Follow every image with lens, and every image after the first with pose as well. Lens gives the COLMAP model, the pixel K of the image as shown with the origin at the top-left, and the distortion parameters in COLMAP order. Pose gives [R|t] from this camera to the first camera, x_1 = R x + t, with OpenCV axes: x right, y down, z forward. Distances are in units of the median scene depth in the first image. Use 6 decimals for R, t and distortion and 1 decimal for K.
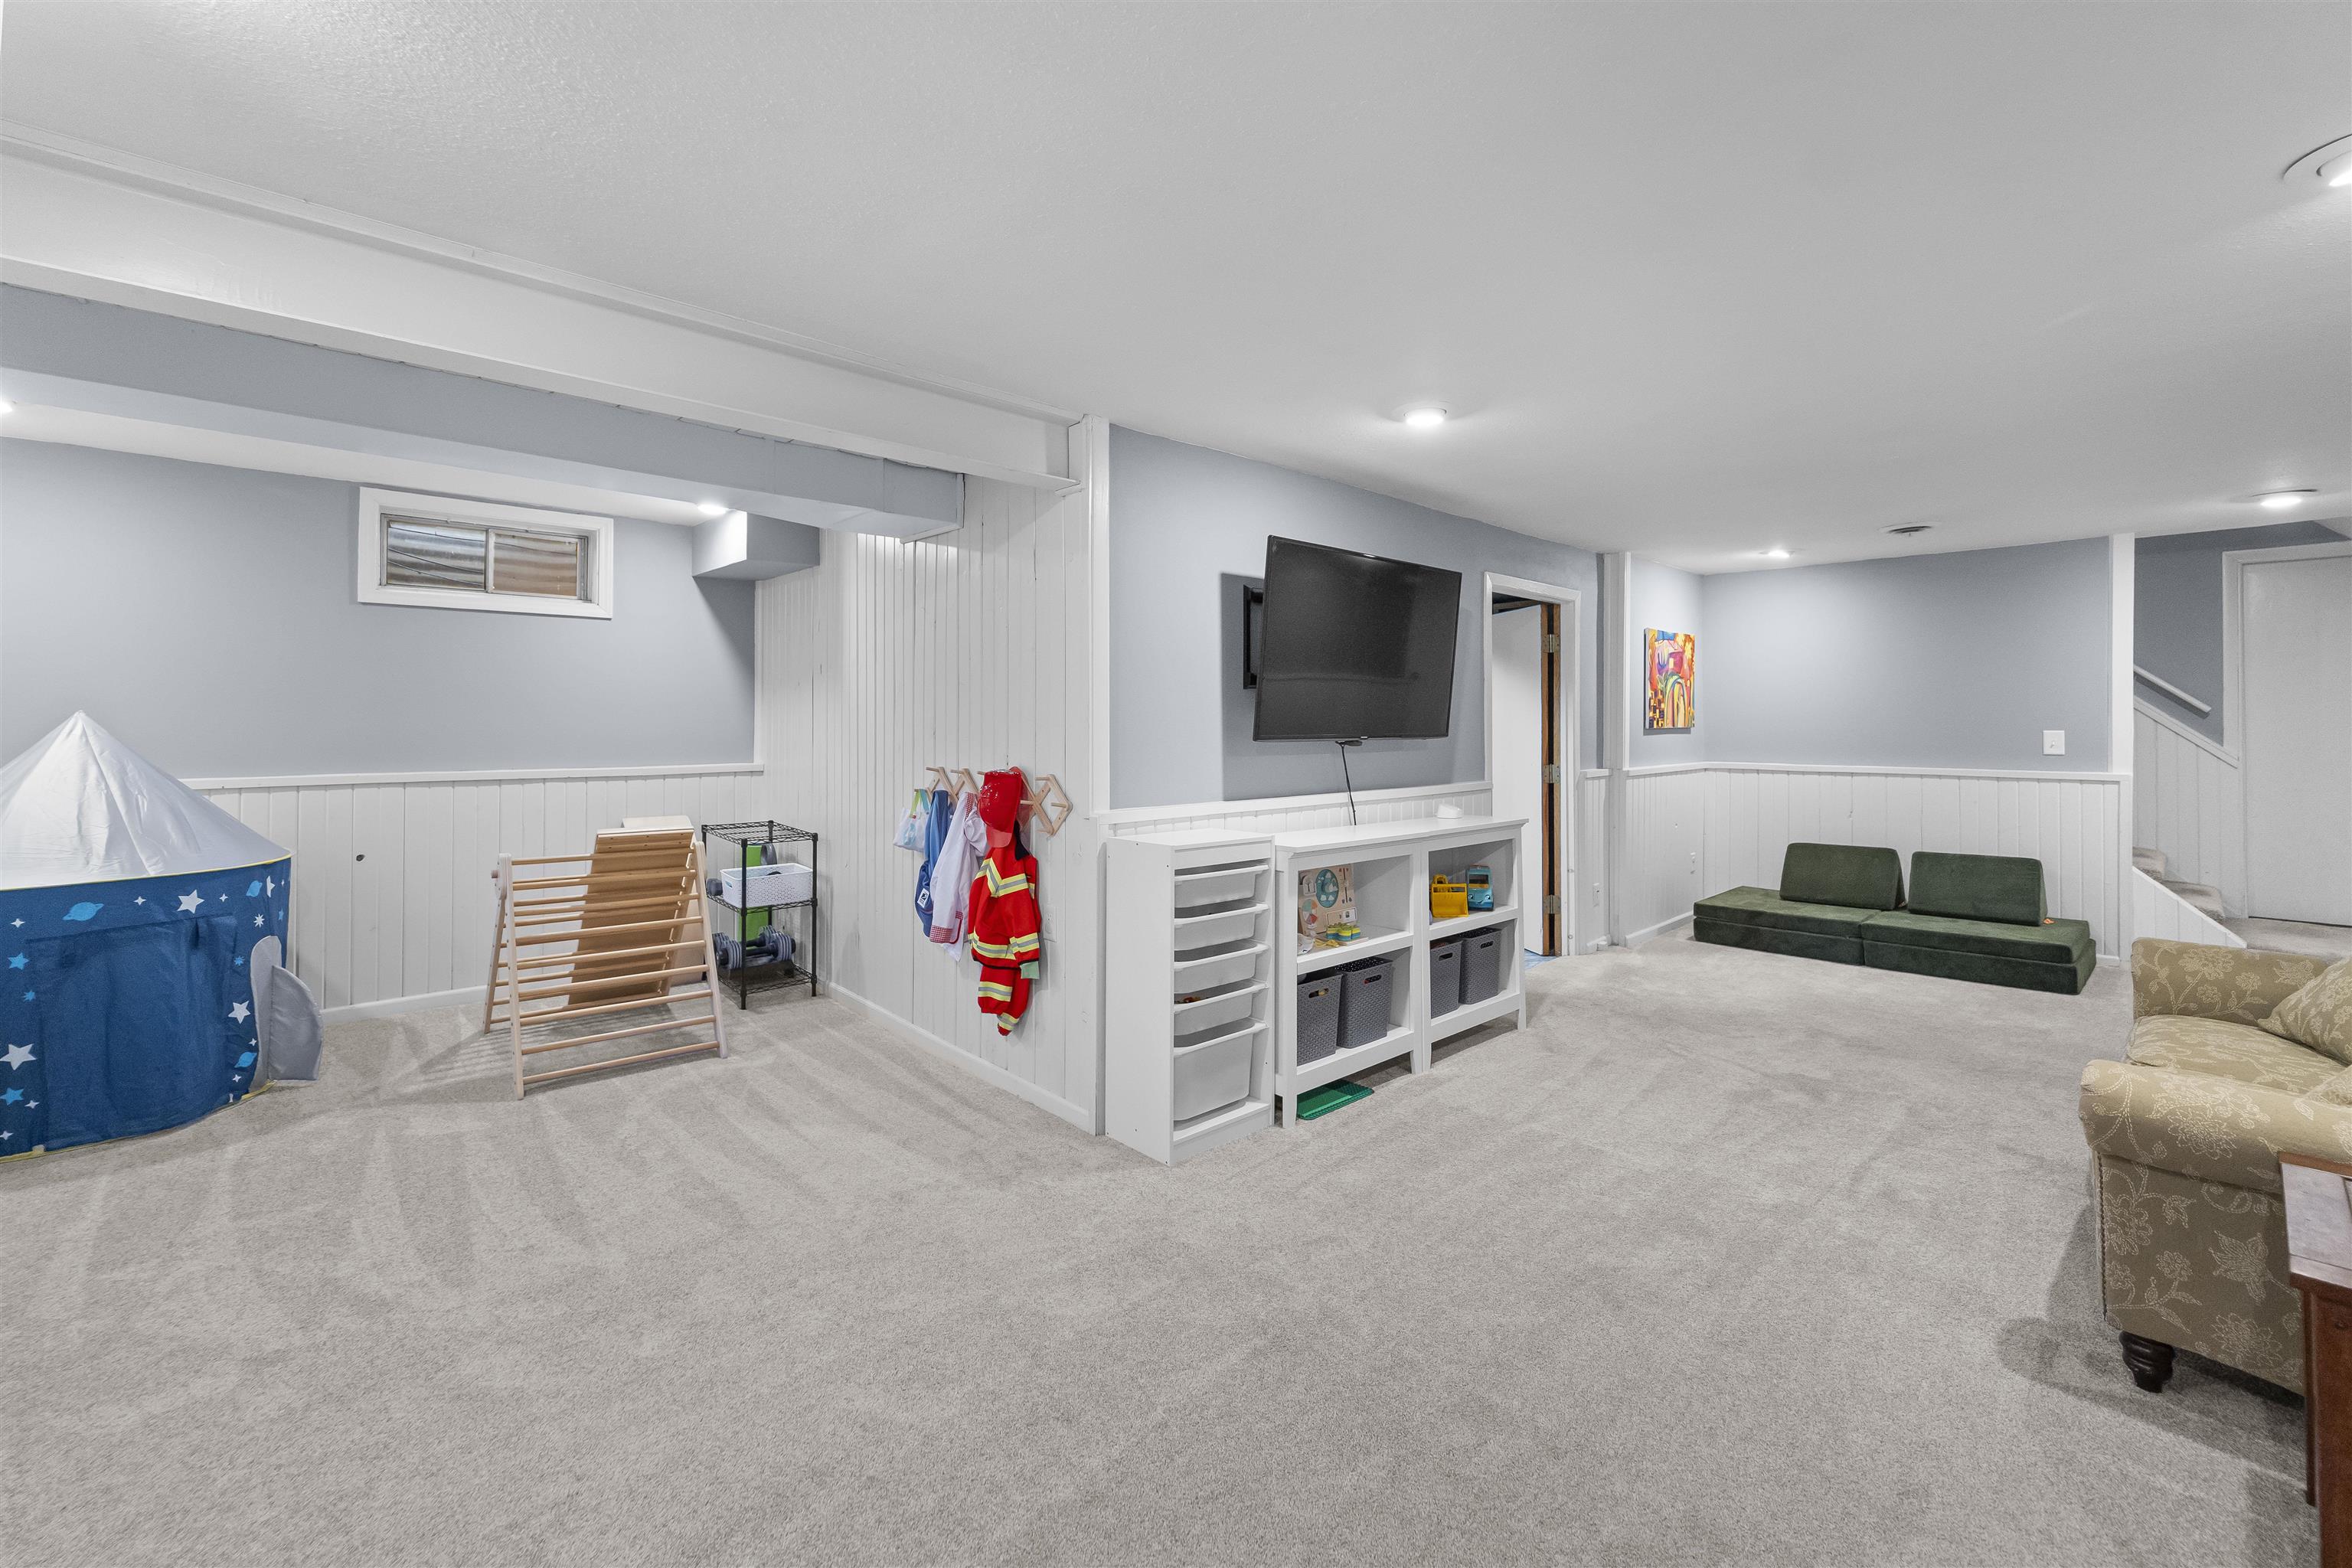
lens RADIAL K [[940.5, 0, 1171.2], [0, 940.5, 716.4], [0, 0, 1]] dist [0.000517, -0.000554]
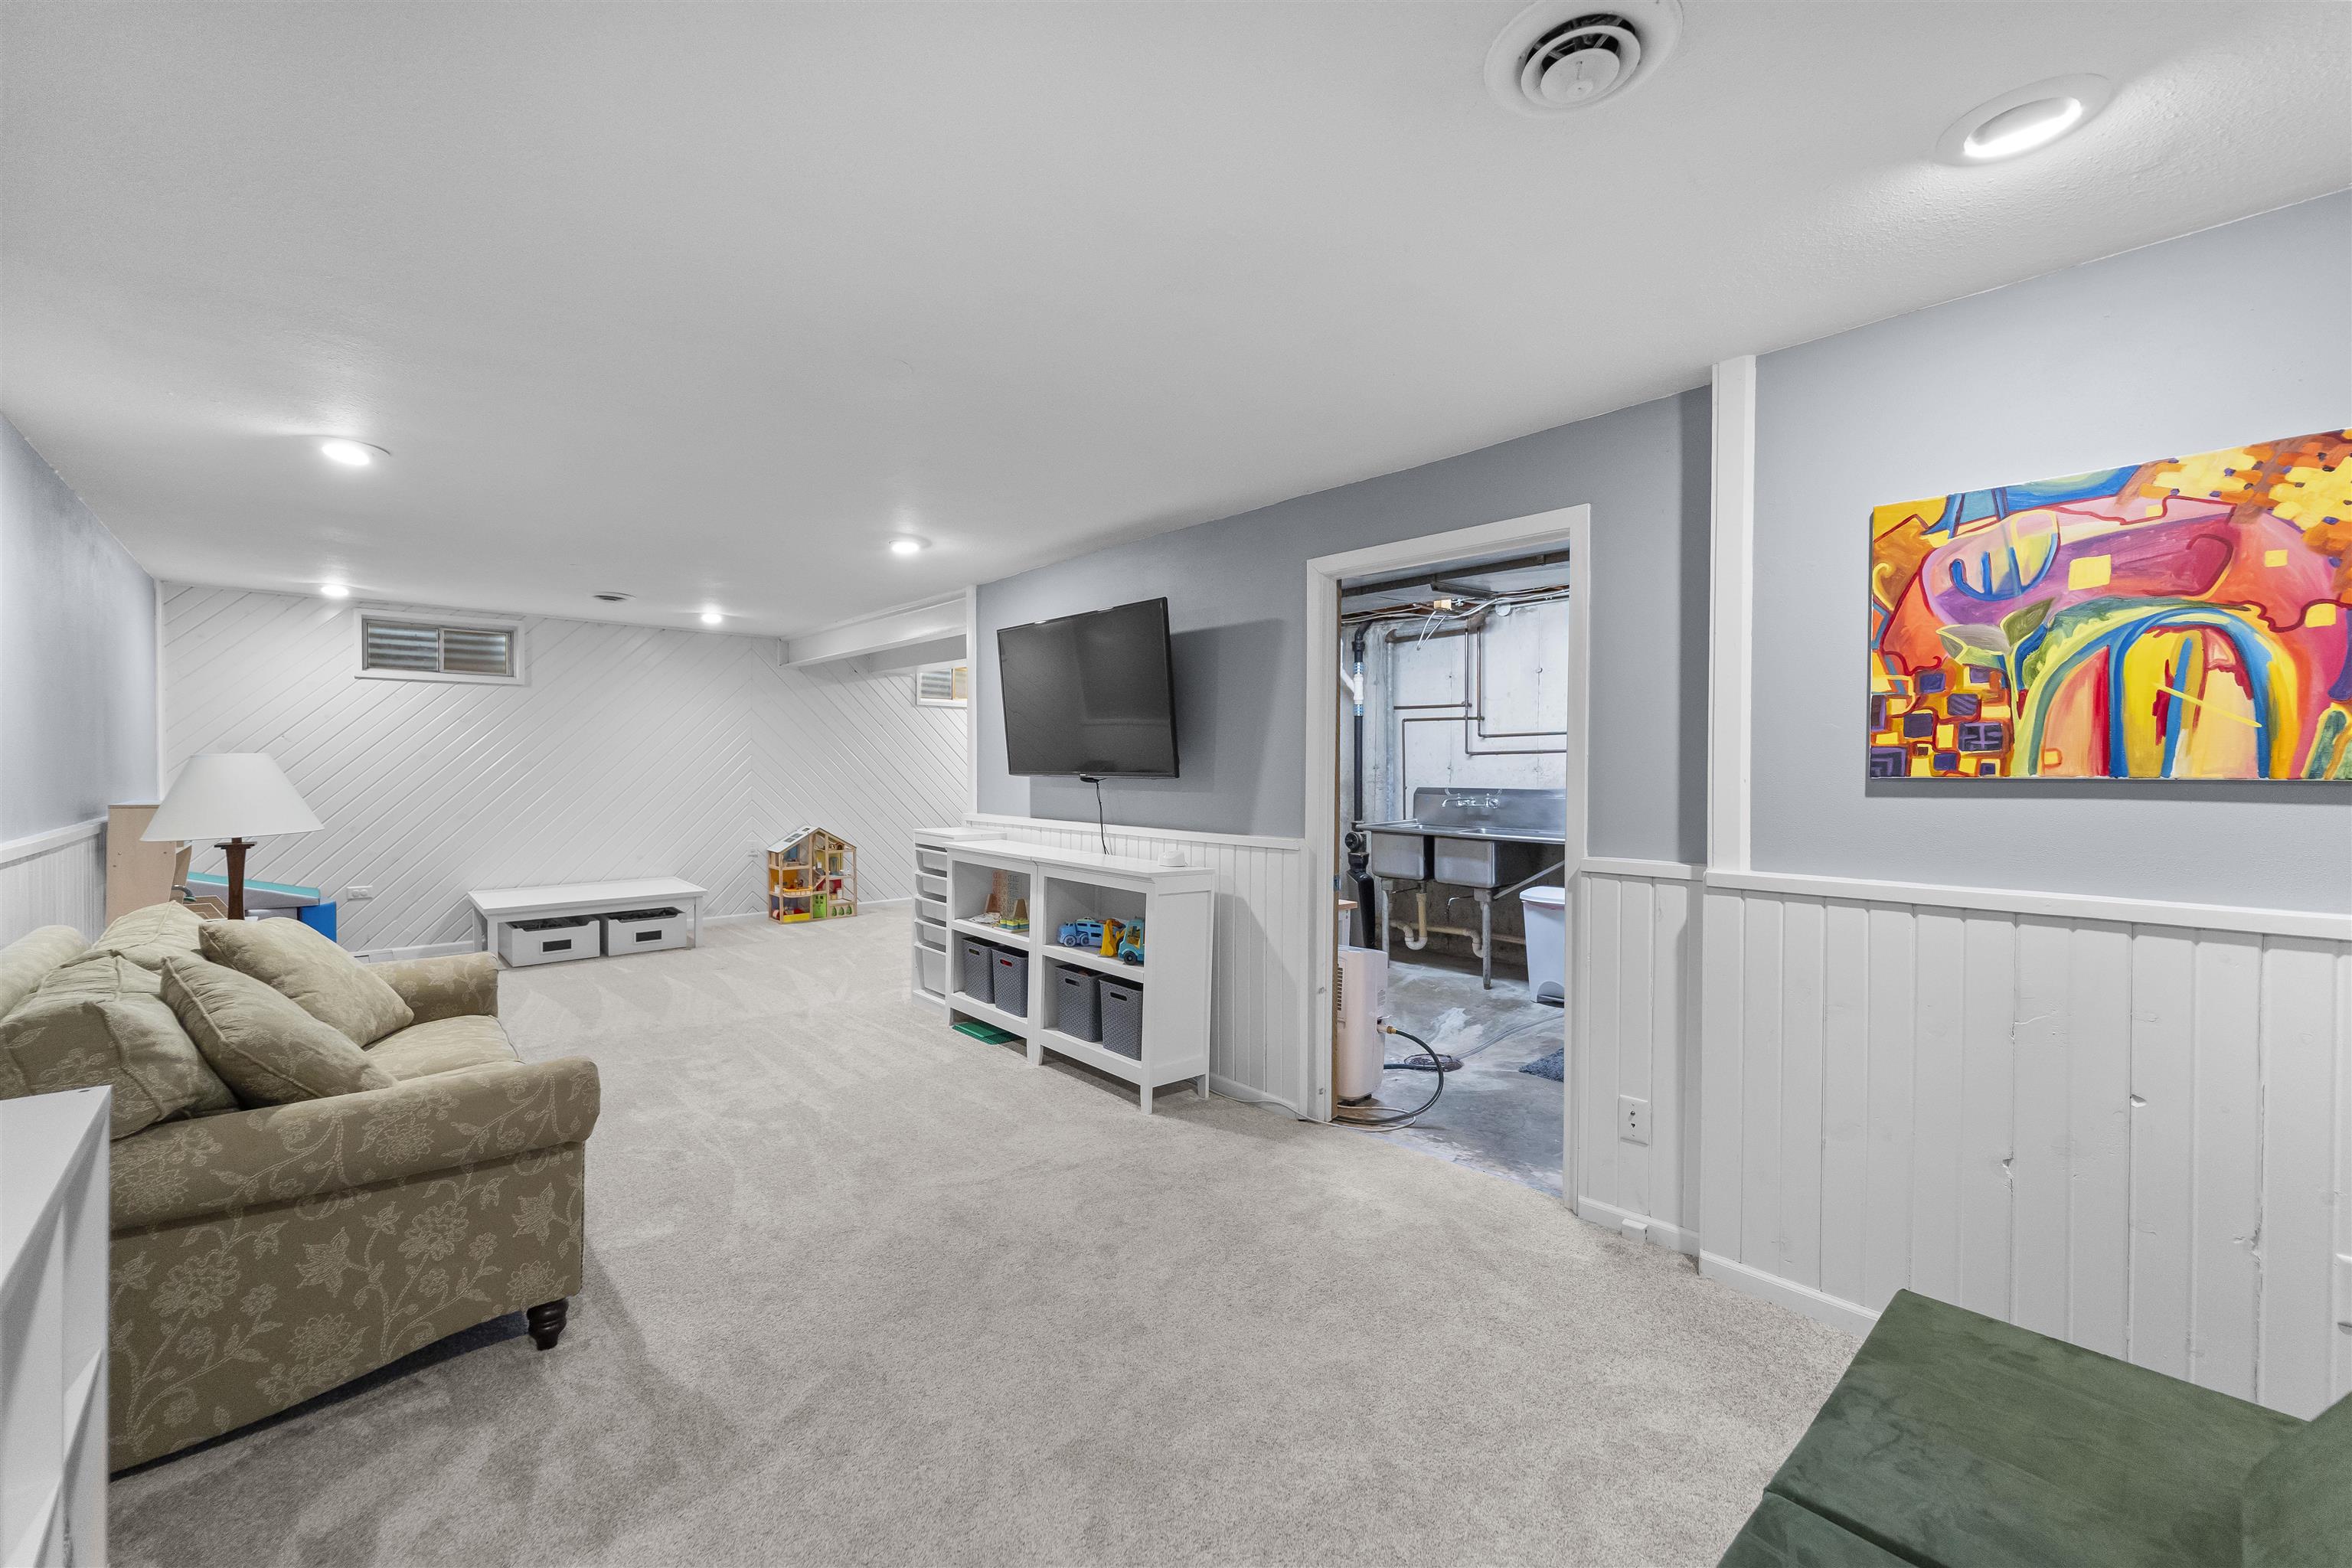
lens RADIAL K [[940.5, 0, 1189.1], [0, 940.5, 773.3], [0, 0, 1]] dist [0.000517, -0.000554]
pose [[0.025104, 0.013811, -0.999589, 1.195782], [0.005245, 0.999889, 0.013947, 0.004311], [0.999671, -0.005593, 0.025029, 0.977299]]
